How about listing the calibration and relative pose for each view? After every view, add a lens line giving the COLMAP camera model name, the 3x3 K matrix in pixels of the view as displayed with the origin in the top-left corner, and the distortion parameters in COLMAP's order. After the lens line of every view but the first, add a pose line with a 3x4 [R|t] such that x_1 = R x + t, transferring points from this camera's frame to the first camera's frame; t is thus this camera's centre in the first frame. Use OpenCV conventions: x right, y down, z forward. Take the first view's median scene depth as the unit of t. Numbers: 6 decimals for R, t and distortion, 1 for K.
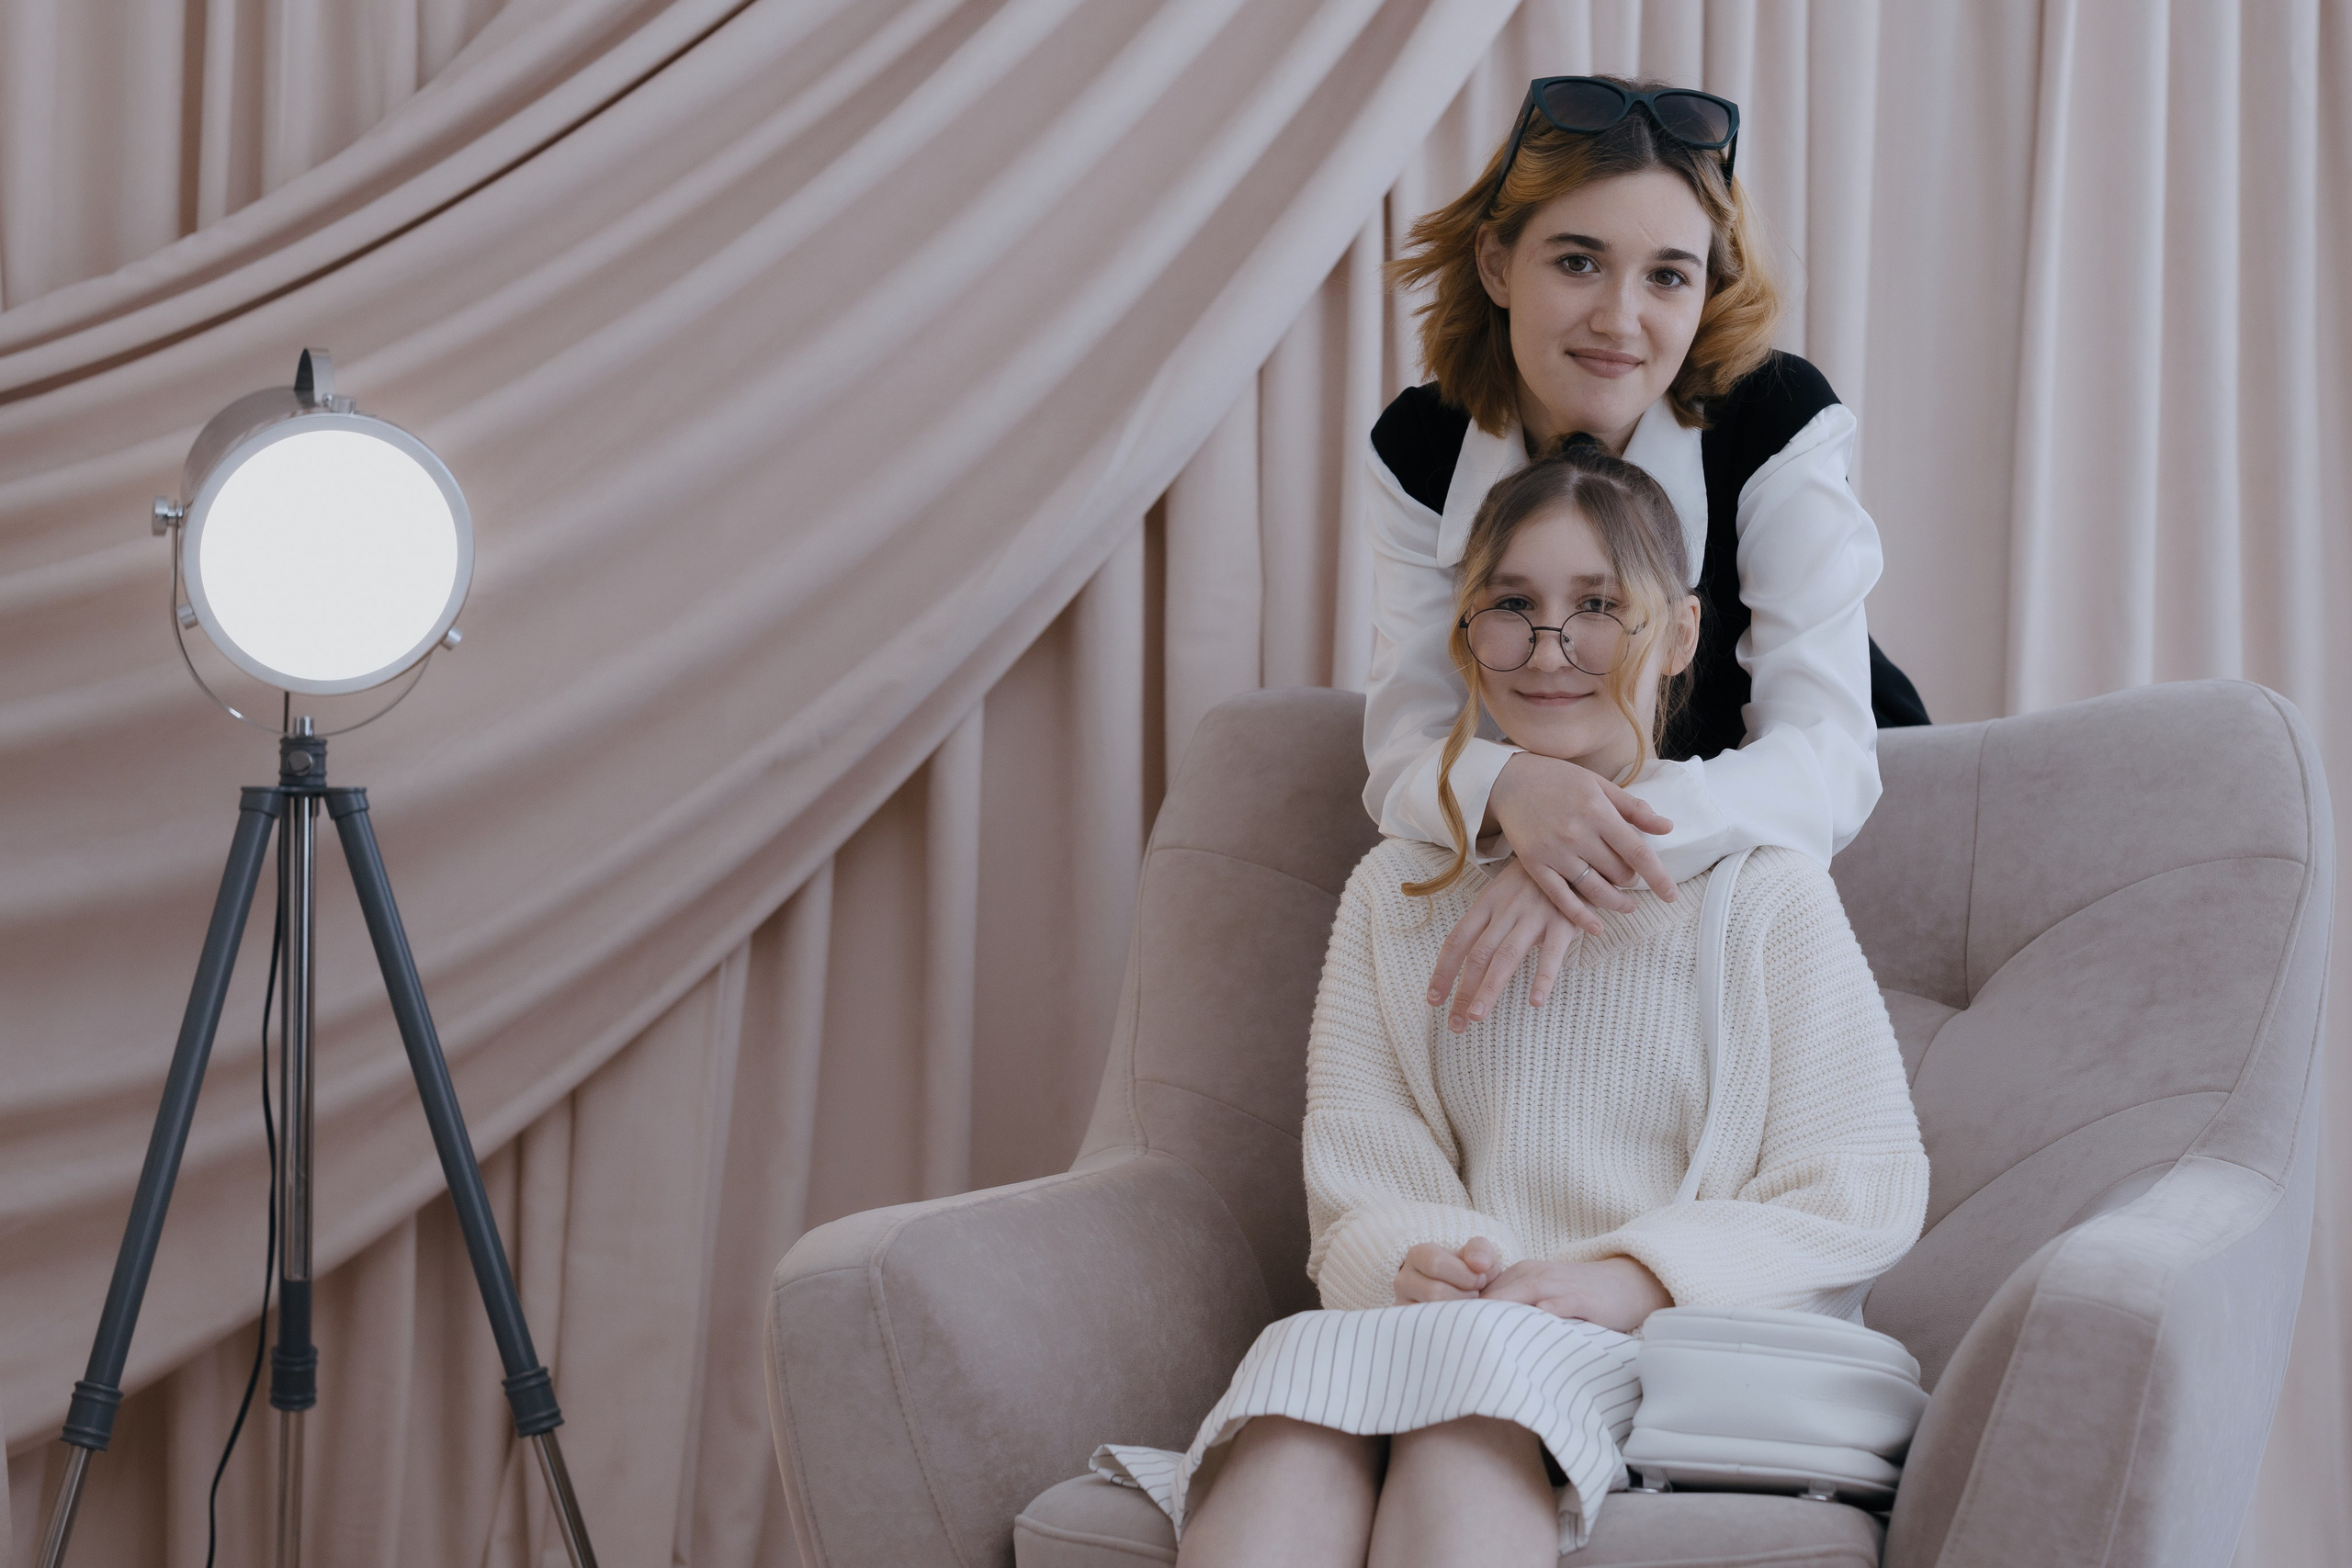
lens RADIAL K [[5642.9, 0, 1176.0], [0, 5642.9, 784.0], [0, 0, 1]] dist [-0.020013, 0.342423]
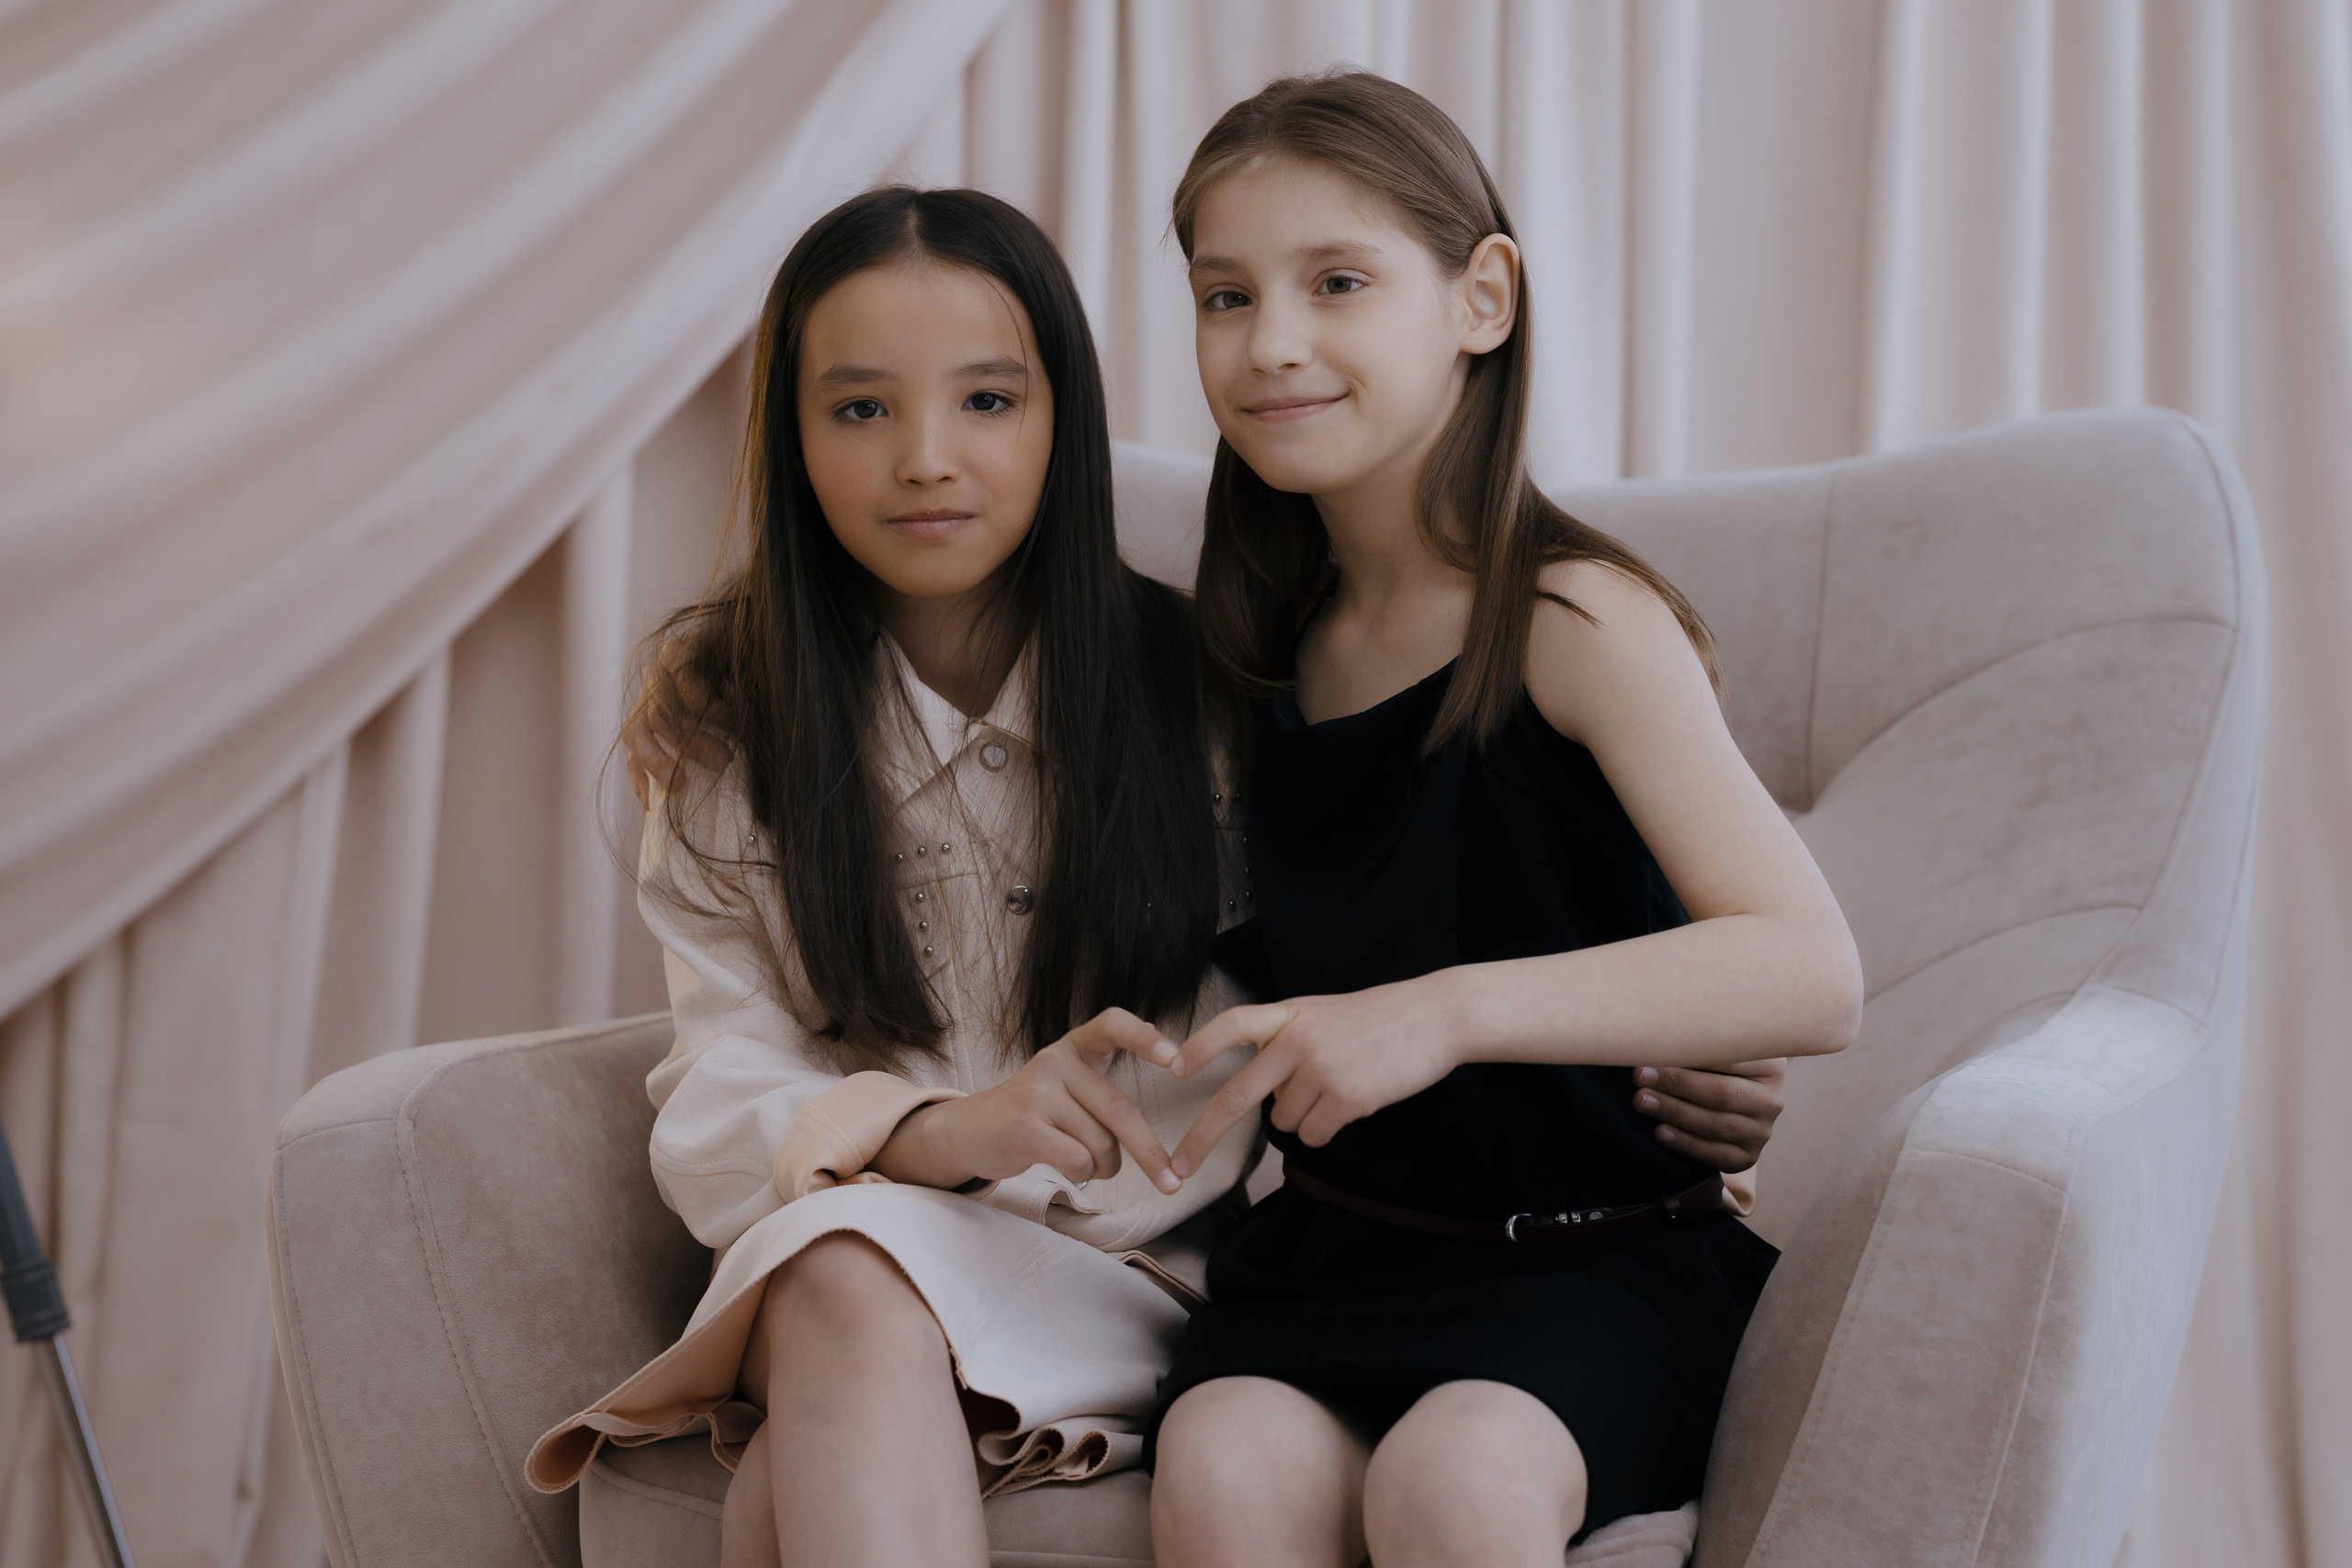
lens RADIAL K [[5529.7, 0, 1176.0], [0, 5529.7, 784.0], [0, 0, 1]] dist [0.091205, -0.633108]
pose [[0.999606, 0.003531, 0.027839, 0.026095], [-0.003840, 0.999931, 0.011073, 0.026069], [-0.027798, -0.011175, 0.999551, 0.200810]]
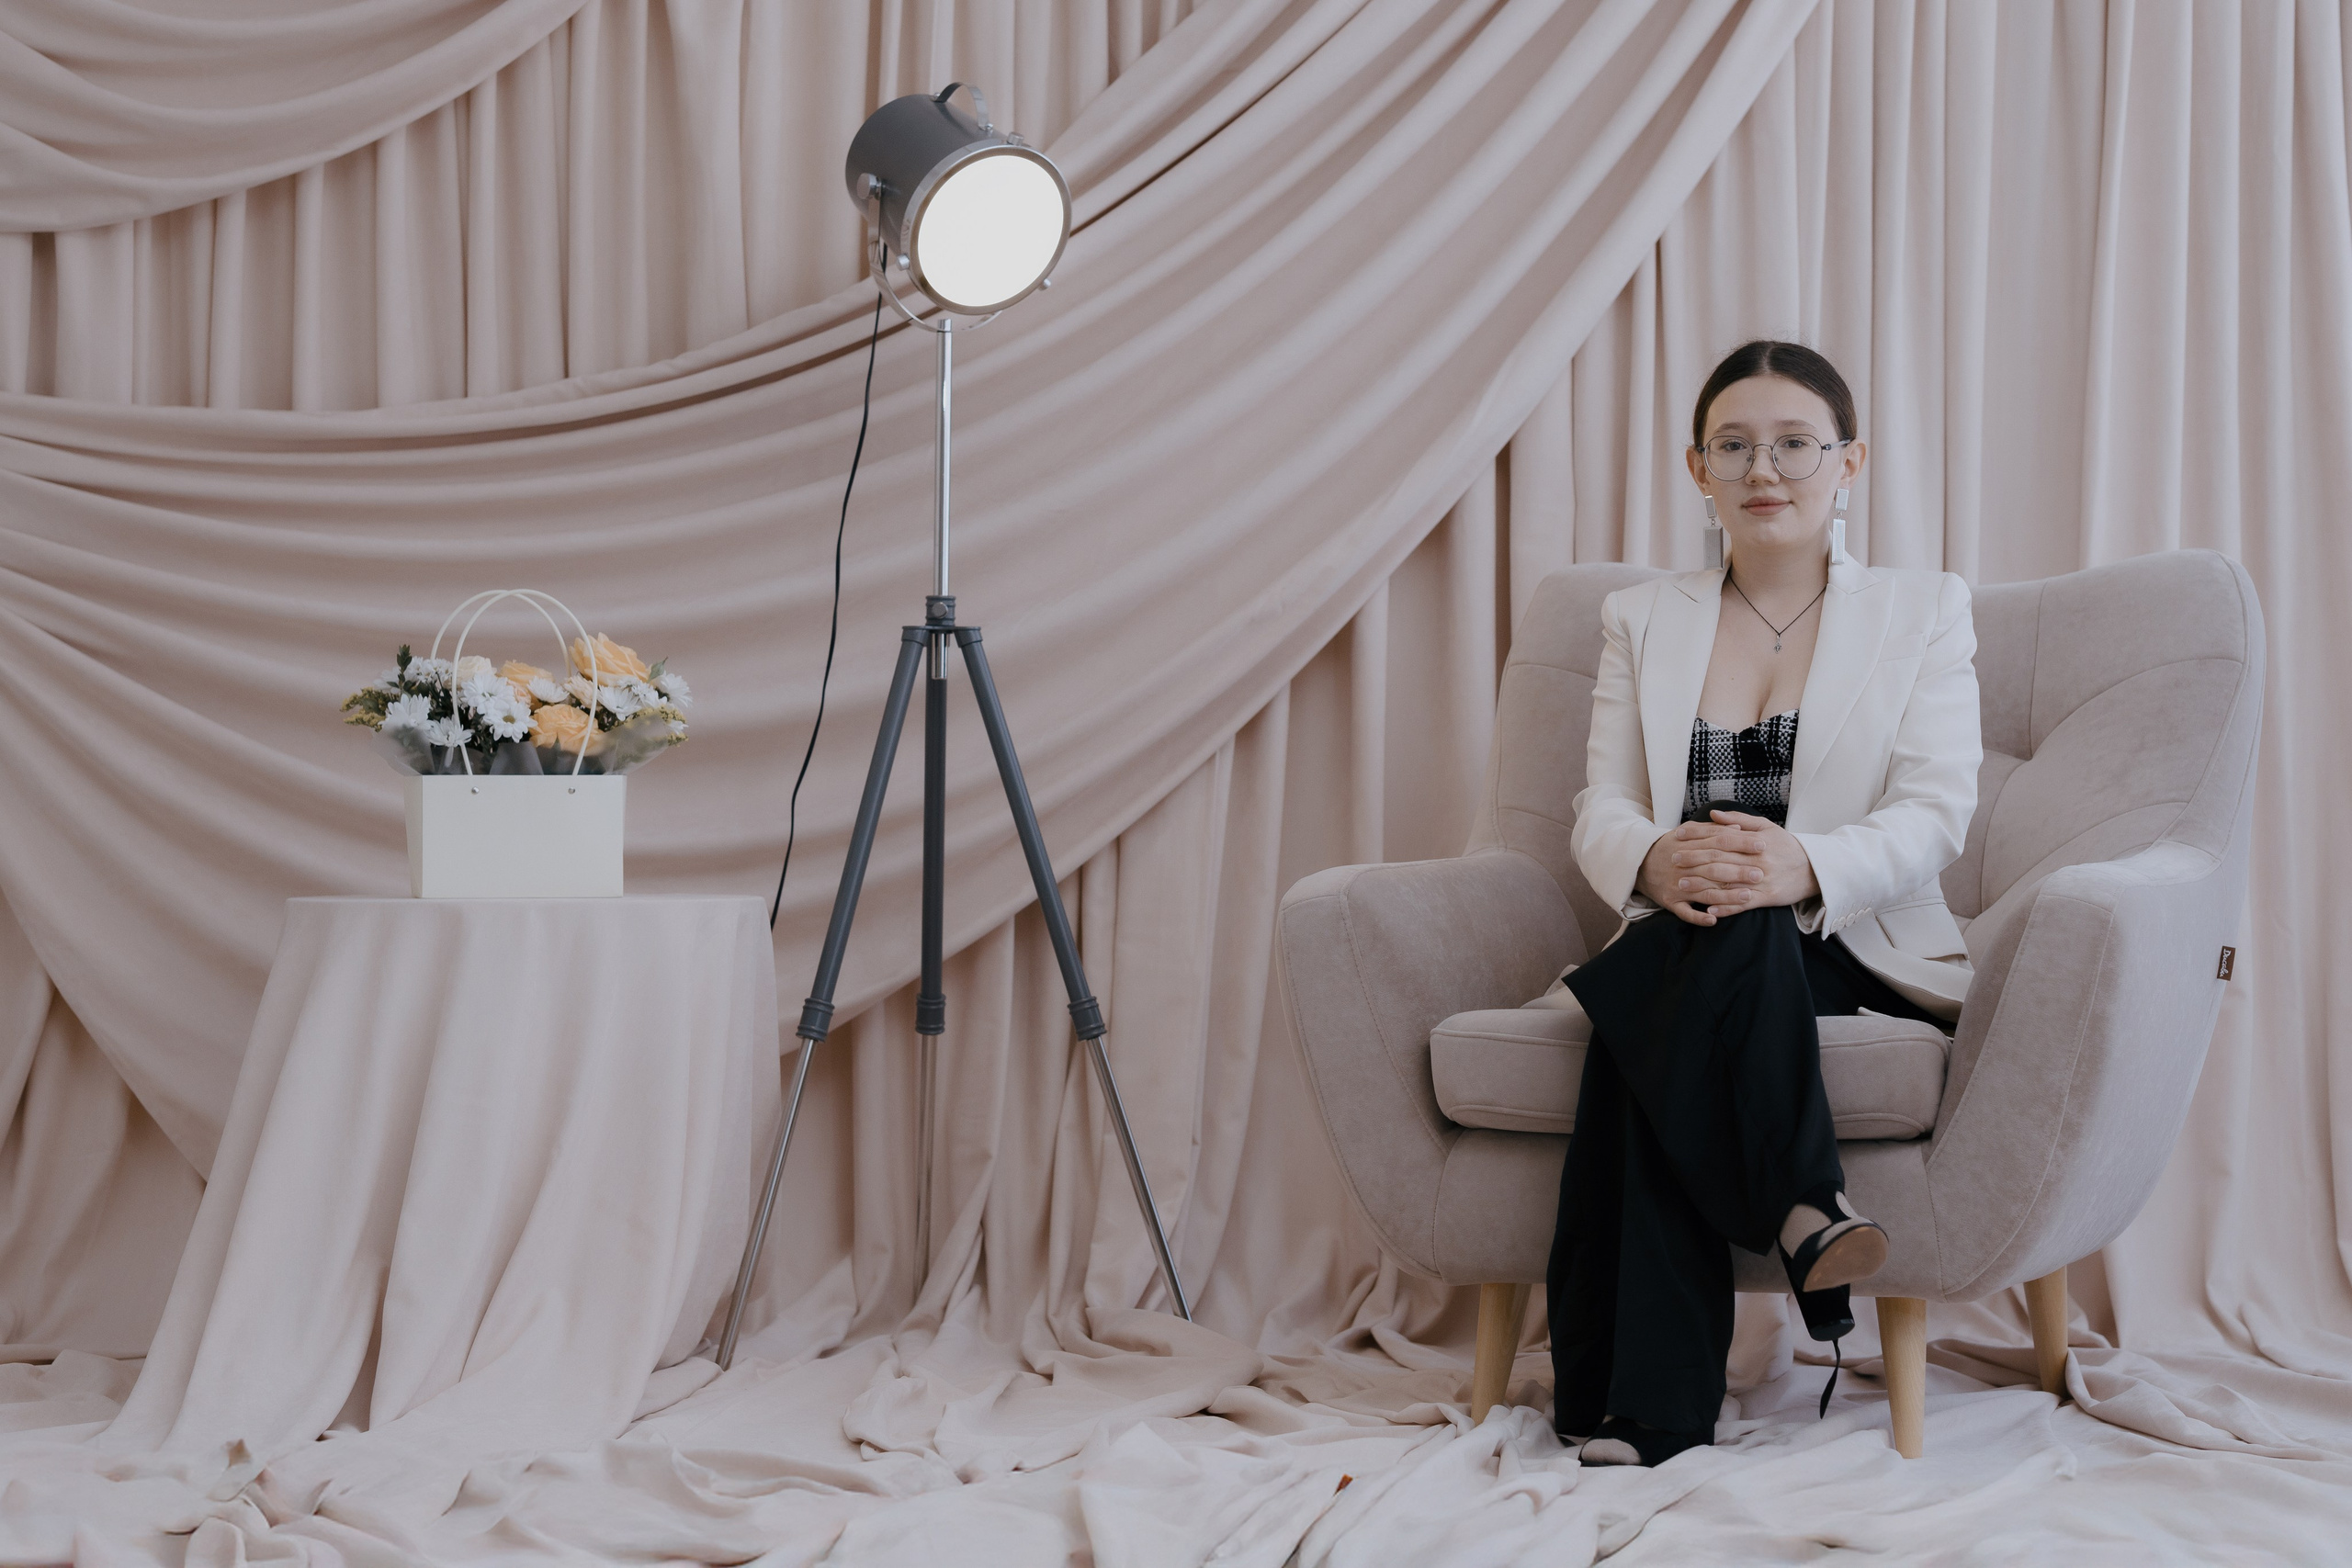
lens RADIAL K [[5529.7, 0, 1176.0], [0, 5529.7, 784.0], [0, 0, 1]] dist [0.091205, -0.633108]
pose [[0.998443, -0.001577, -0.055755, -0.009792], [0.001378, 0.999993, -0.003607, 0.049537], [0.055761, 0.003524, 0.998438, -0.521111]]
